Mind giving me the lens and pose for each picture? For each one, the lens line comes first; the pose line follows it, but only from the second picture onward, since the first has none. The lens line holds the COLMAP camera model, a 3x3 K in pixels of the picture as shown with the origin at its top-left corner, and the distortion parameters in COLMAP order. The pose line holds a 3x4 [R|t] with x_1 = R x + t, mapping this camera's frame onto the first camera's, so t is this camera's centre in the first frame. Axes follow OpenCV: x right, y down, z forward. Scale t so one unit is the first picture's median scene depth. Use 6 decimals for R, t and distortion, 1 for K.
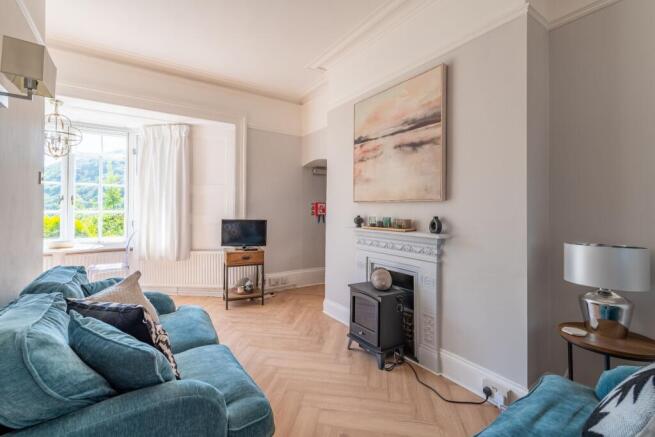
lens RADIAL K [[291.1, 0, 324.2], [0, 291.1, 214.6], [0, 0, 1]] dist [0.001884, 0.000096]
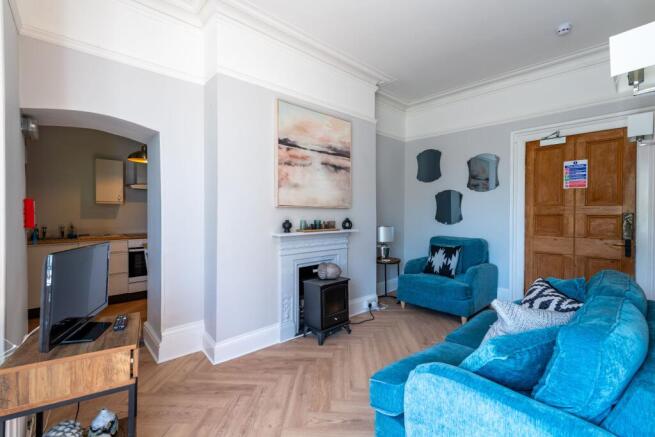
lens RADIAL K [[291.1, 0, 343.7], [0, 291.1, 213.0], [0, 0, 1]] dist [0.001884, 0.000096]
pose [[-0.180186, -0.021760, 0.983392, -0.912580], [0.001573, 0.999748, 0.022410, -0.045194], [-0.983631, 0.005585, -0.180106, 1.043461]]
